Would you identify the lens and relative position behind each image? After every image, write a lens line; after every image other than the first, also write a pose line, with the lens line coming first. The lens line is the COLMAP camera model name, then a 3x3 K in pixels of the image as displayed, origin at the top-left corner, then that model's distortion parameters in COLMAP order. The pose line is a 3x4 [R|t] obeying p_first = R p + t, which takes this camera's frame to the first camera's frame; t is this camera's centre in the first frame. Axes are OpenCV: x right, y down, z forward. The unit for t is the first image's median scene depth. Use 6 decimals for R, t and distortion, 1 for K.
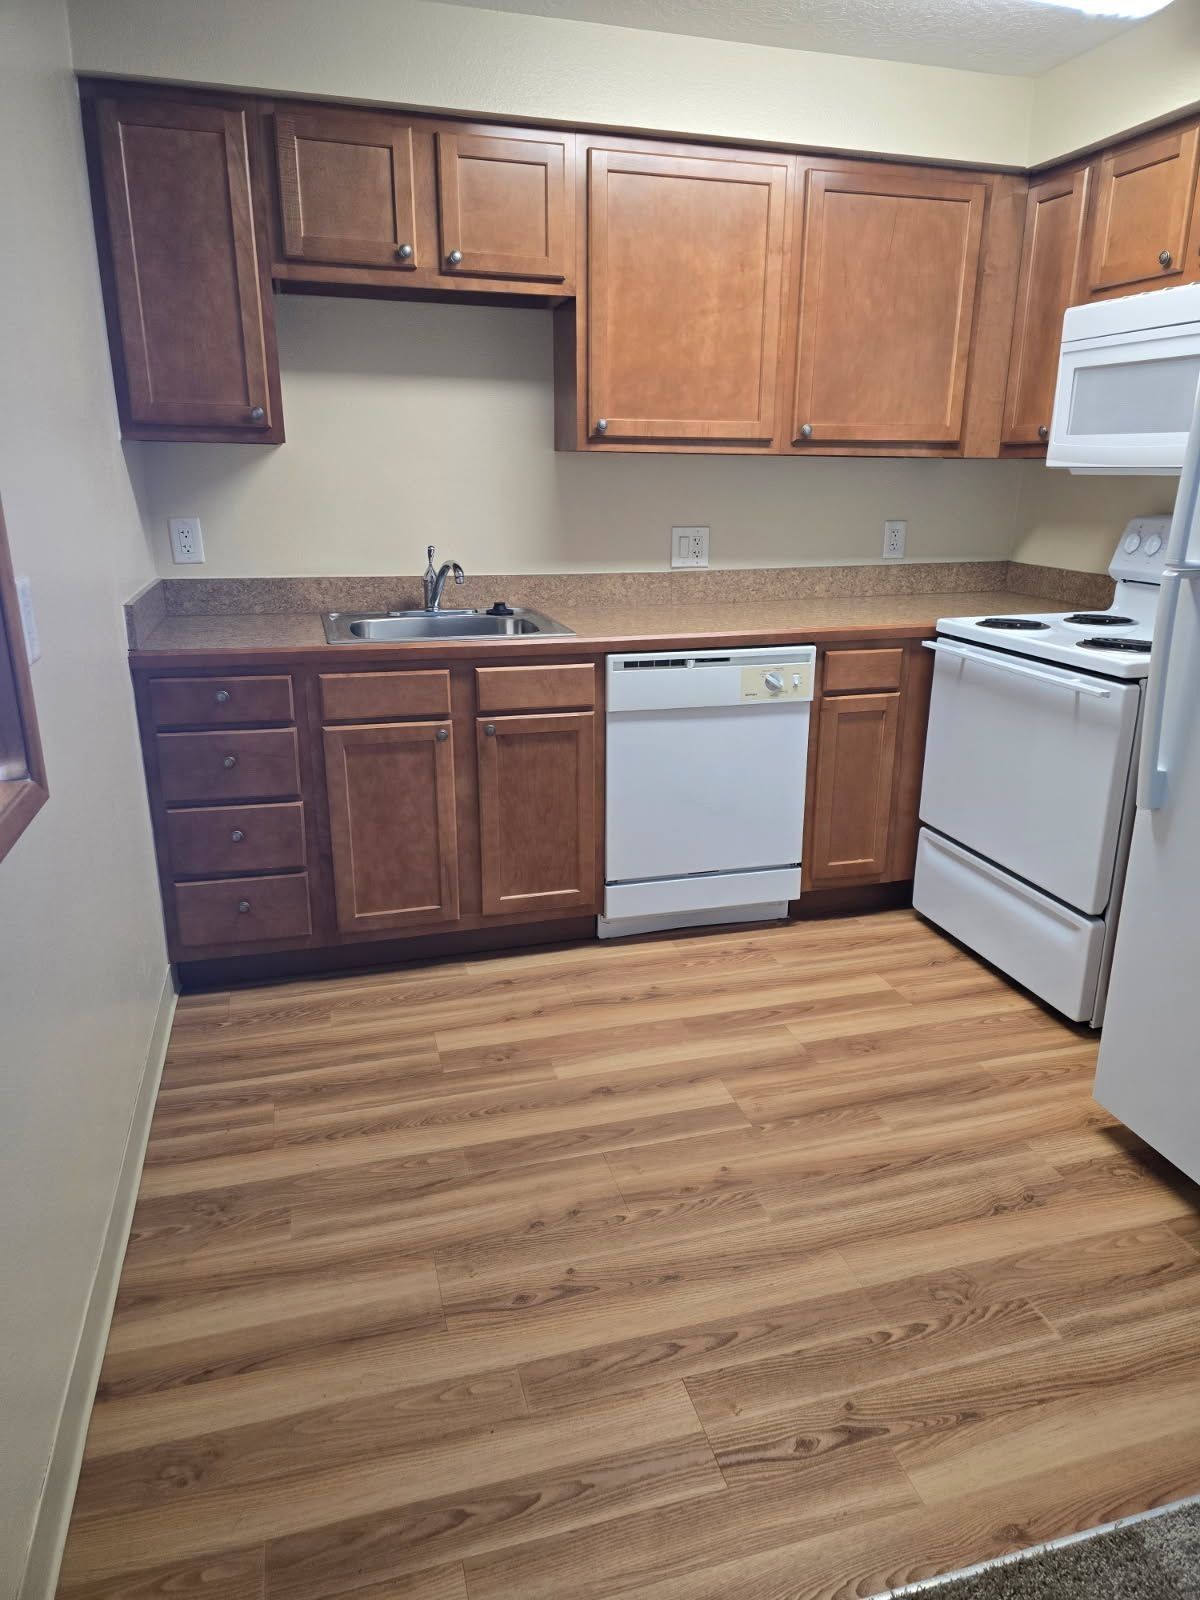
lens RADIAL K [[1076.0, 0, 607.8], [0, 1076.0, 803.5], [0, 0, 1]] dist [0.008418, -0.004980]
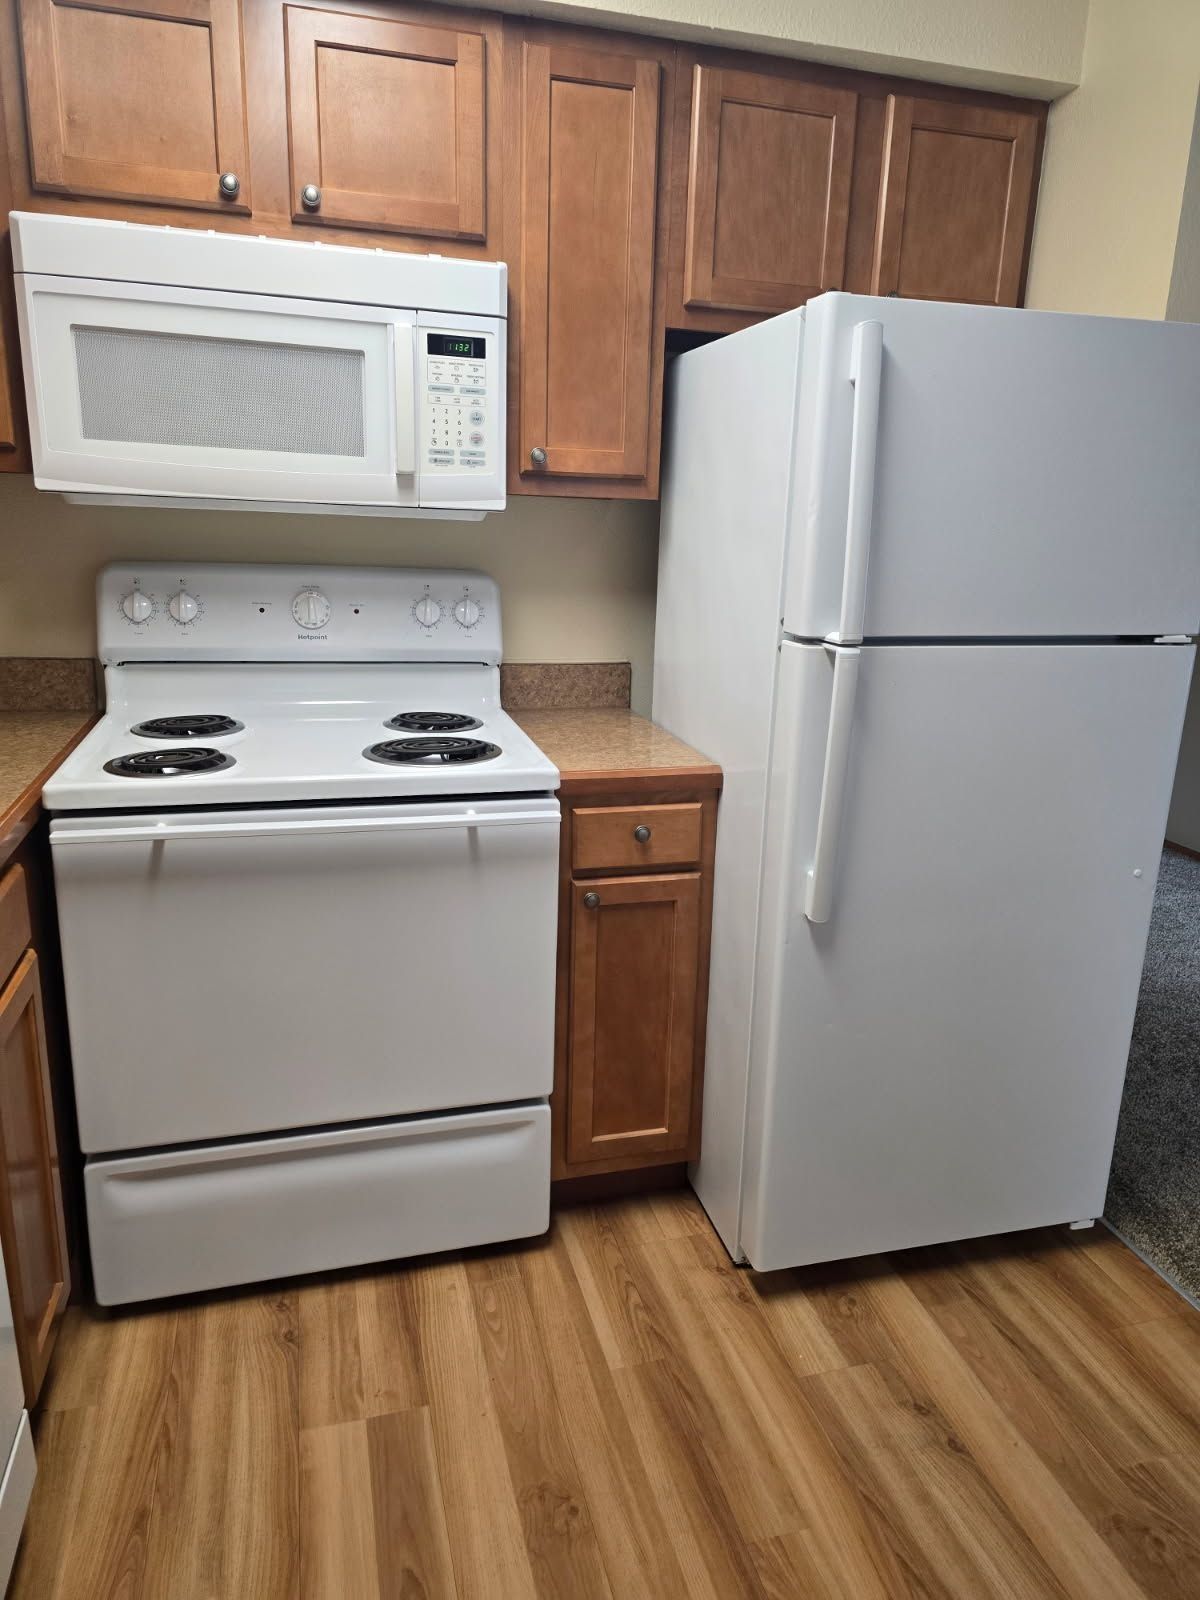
lens RADIAL K [[1076.0, 0, 608.0], [0, 1076.0, 785.4], [0, 0, 1]] dist [0.008418, -0.004980]
pose [[-0.015676, -0.247370, 0.968794, -0.200712], [0.262504, 0.933908, 0.242710, -0.240924], [-0.964804, 0.258117, 0.050295, 0.769802]]
